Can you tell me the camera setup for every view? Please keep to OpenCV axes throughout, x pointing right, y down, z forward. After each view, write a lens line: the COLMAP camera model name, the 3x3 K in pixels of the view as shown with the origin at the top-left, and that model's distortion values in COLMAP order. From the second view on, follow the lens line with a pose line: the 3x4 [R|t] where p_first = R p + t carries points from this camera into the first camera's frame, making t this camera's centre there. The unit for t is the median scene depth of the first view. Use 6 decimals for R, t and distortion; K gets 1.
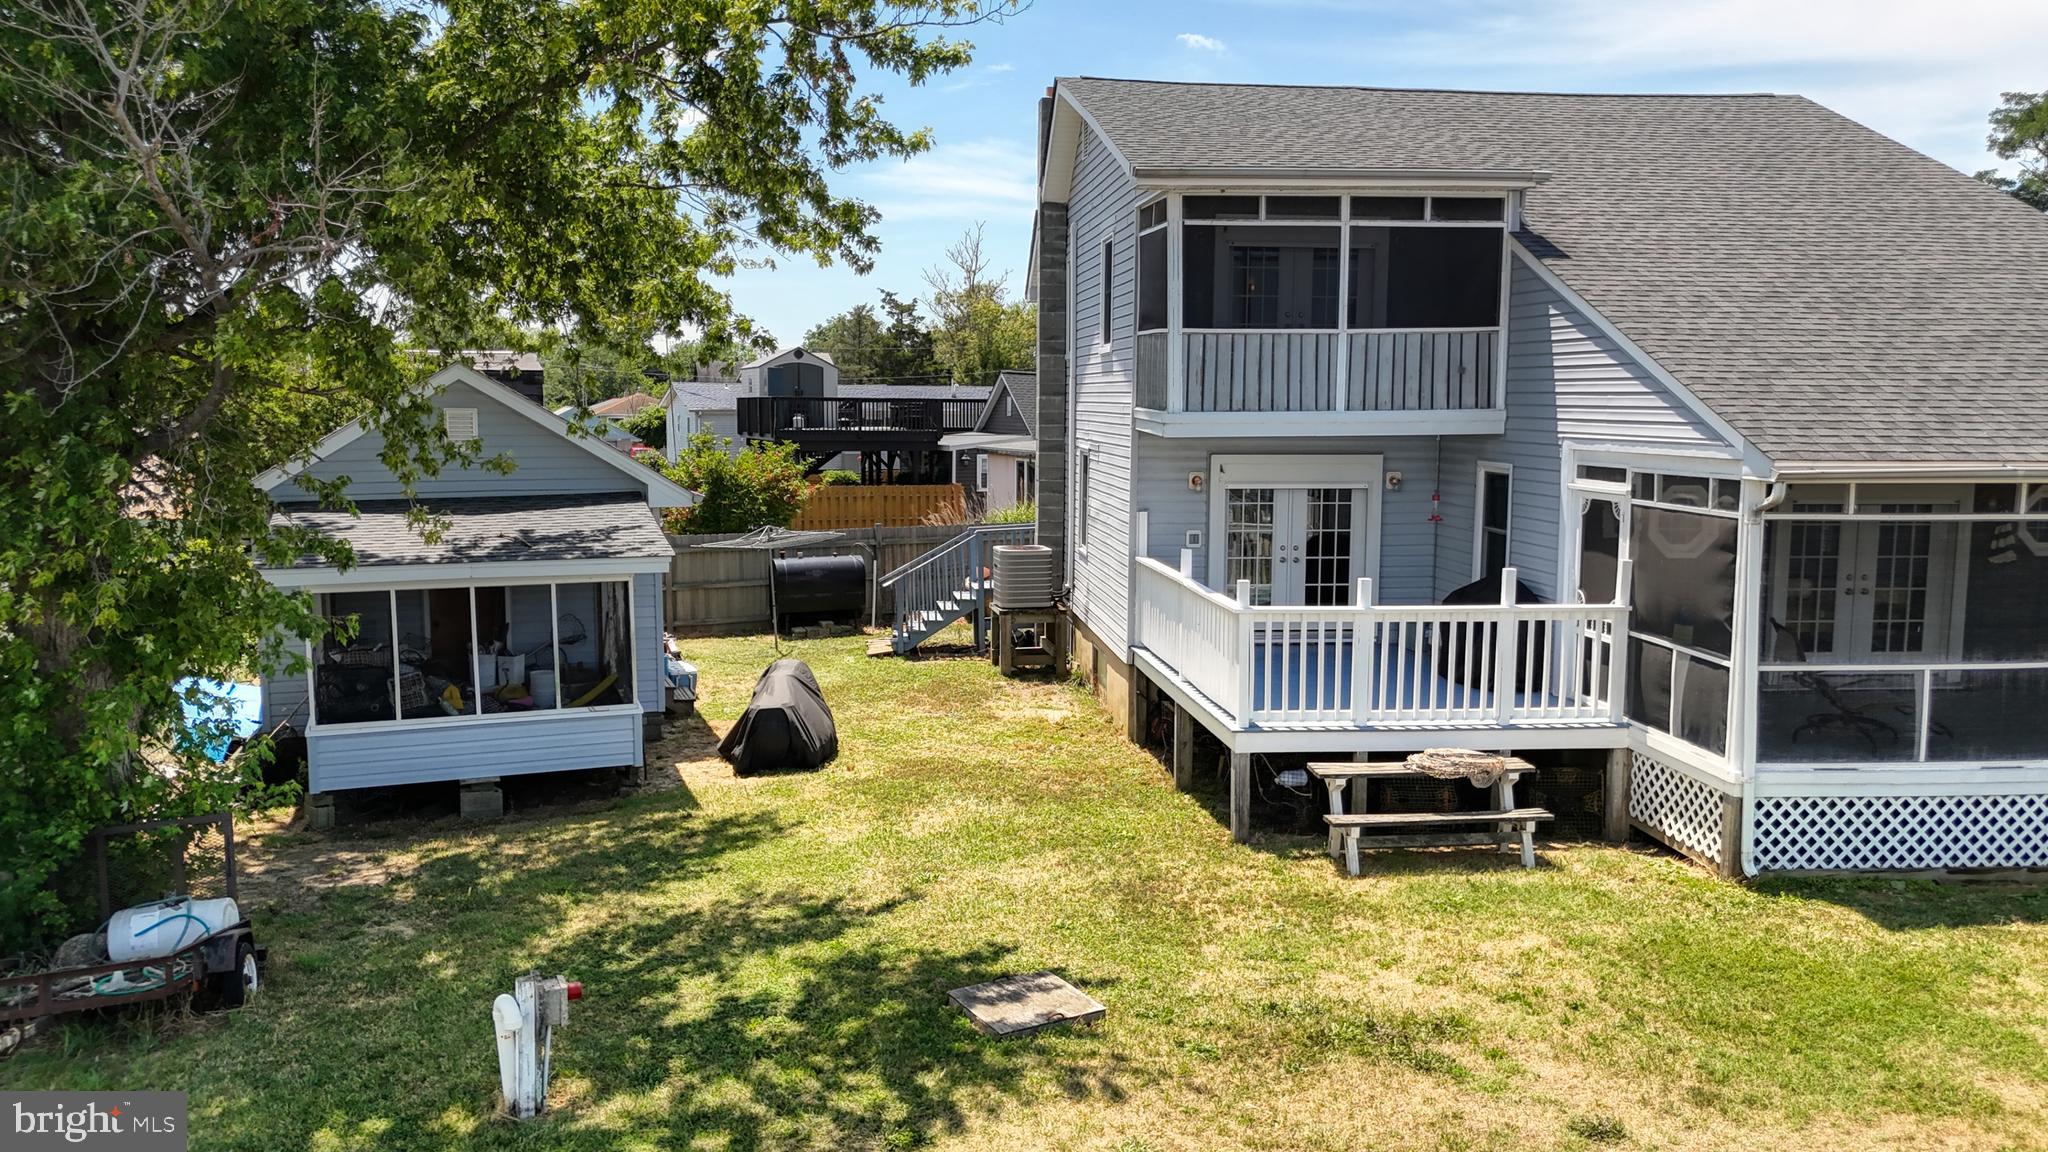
lens RADIAL K [[1663.3, 0, 1042.0], [0, 1663.3, 563.3], [0, 0, 1]] dist [0.071286, -0.064852]
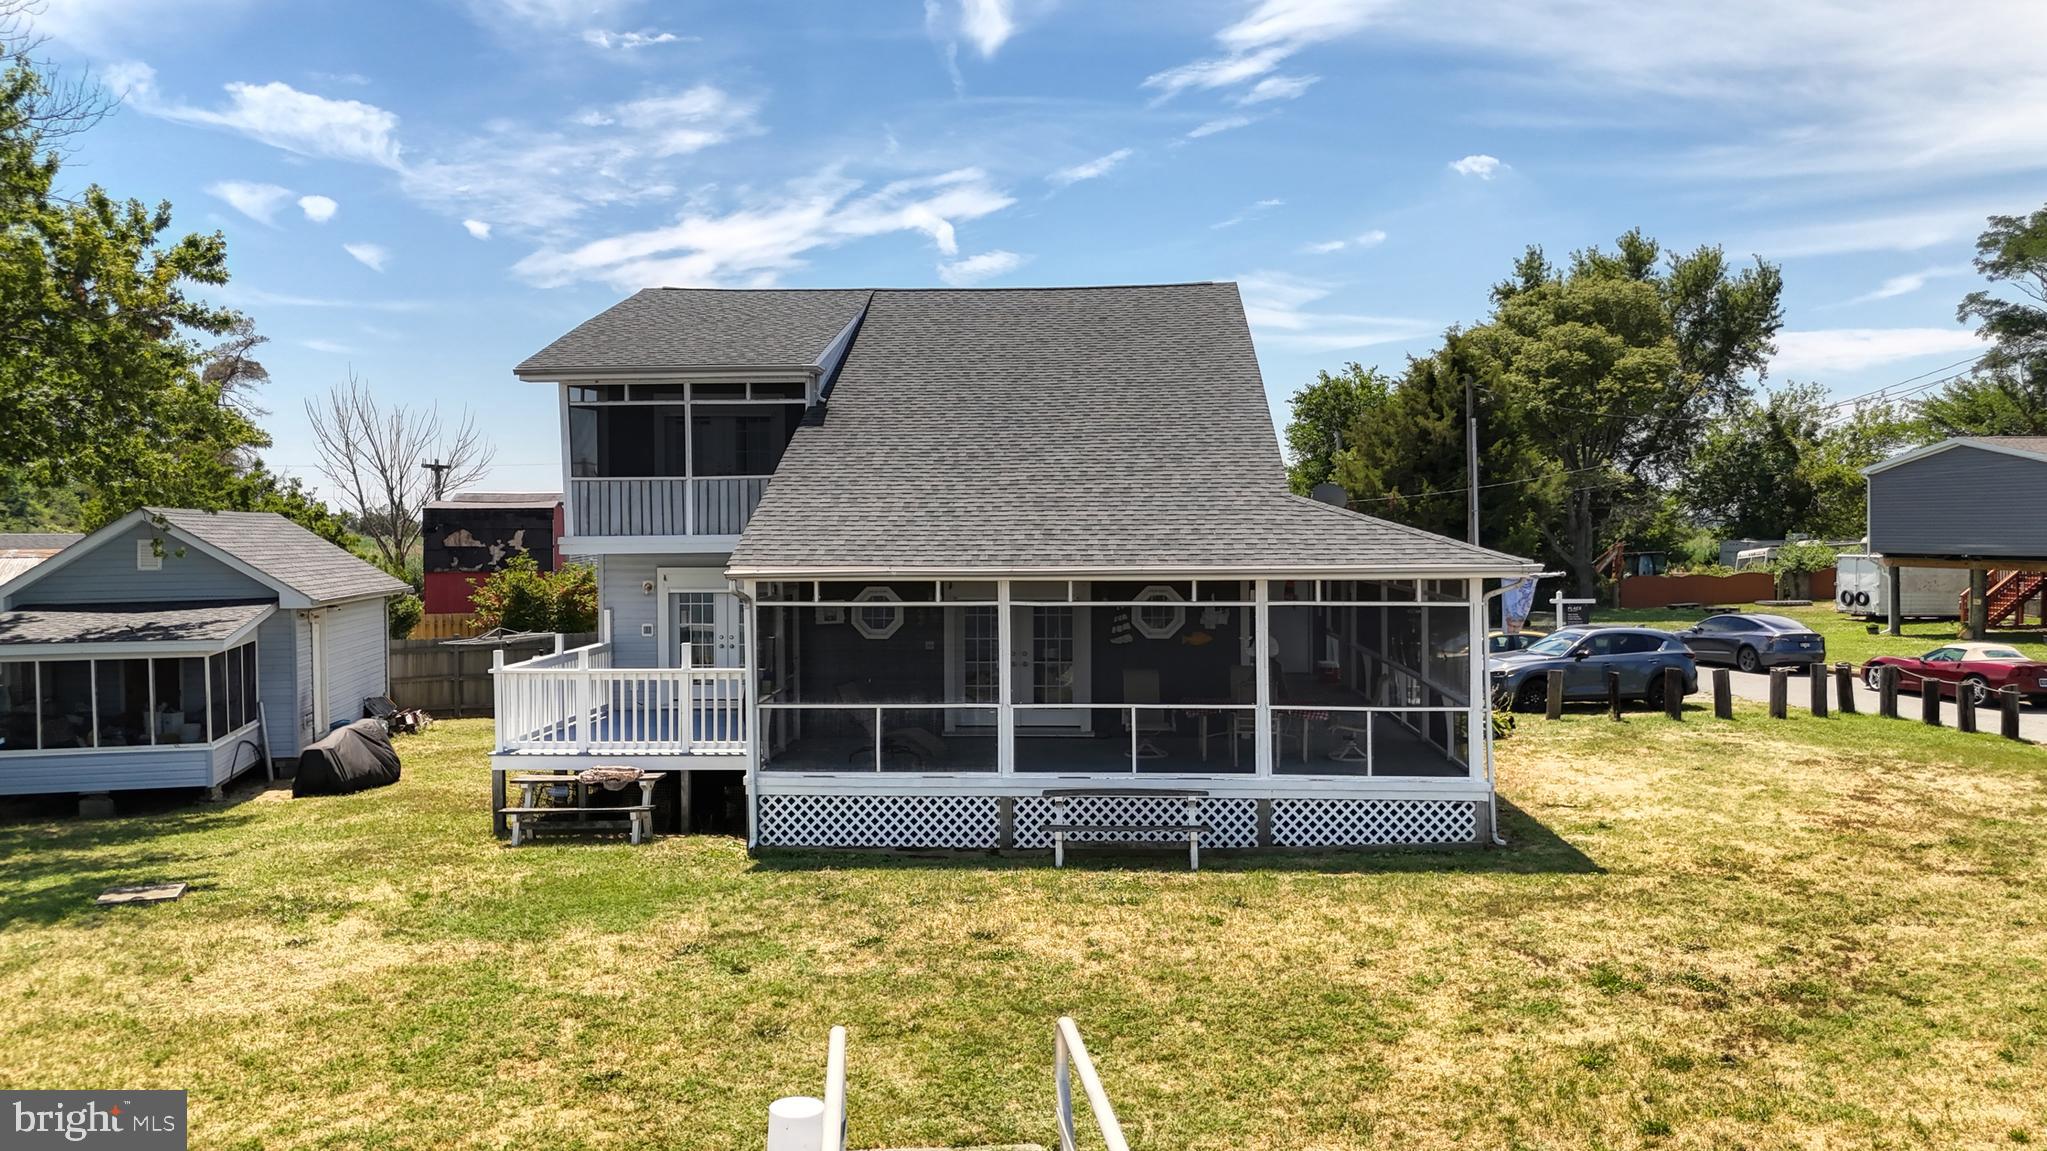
lens RADIAL K [[1662.5, 0, 1041.4], [0, 1662.5, 562.8], [0, 0, 1]] dist [0.071286, -0.064852]
pose [[0.985008, -0.008168, -0.172315, 0.726871], [-0.005030, 0.997094, -0.076020, 0.036804], [0.172435, 0.075747, 0.982104, -0.321362]]
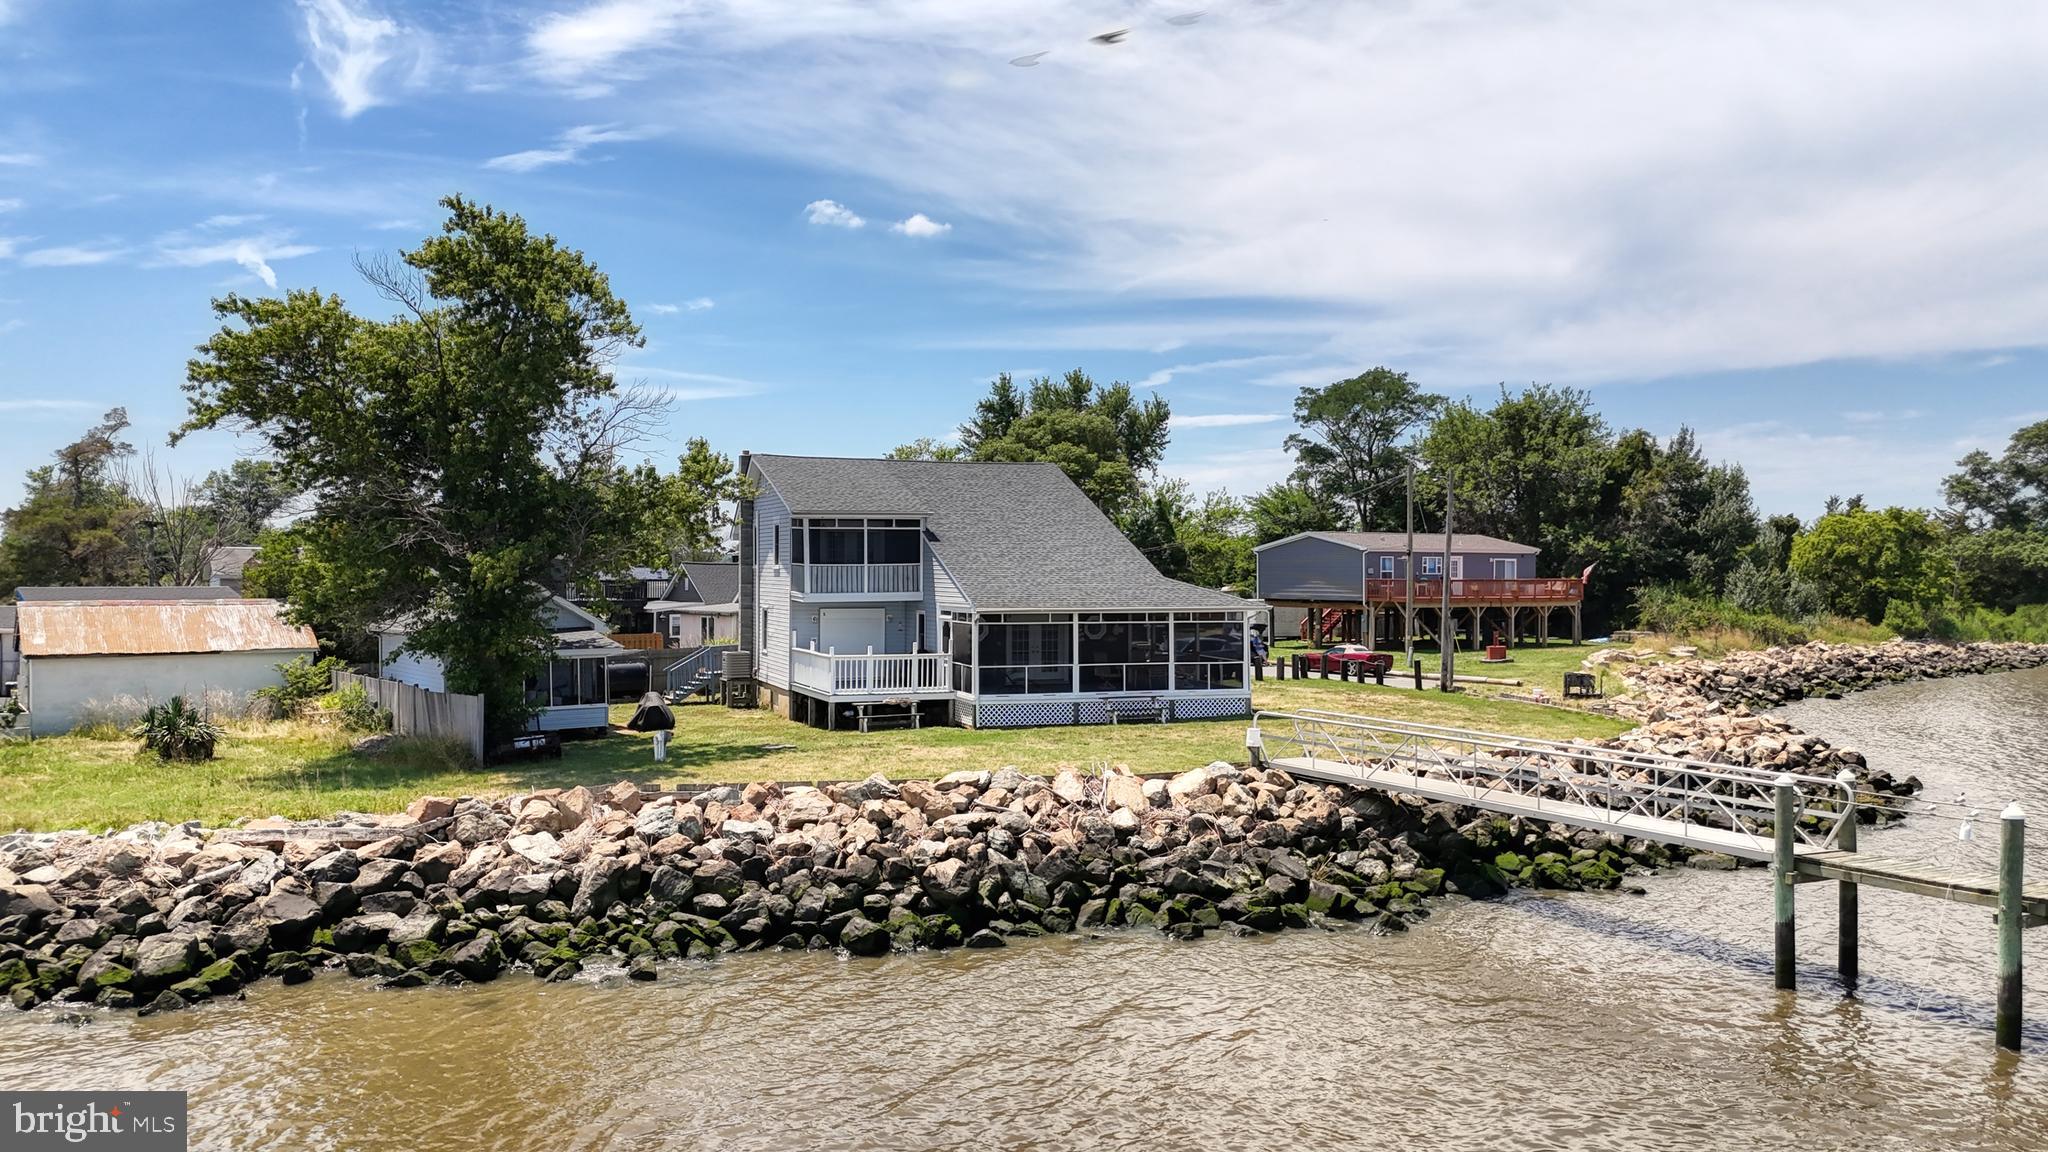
lens RADIAL K [[1663.3, 0, 1042.0], [0, 1663.3, 563.3], [0, 0, 1]] dist [0.071286, -0.064852]
pose [[0.971701, -0.003944, 0.236180, -0.207246], [0.027231, 0.995065, -0.095418, 0.143384], [-0.234638, 0.099149, 0.967013, -1.895701]]
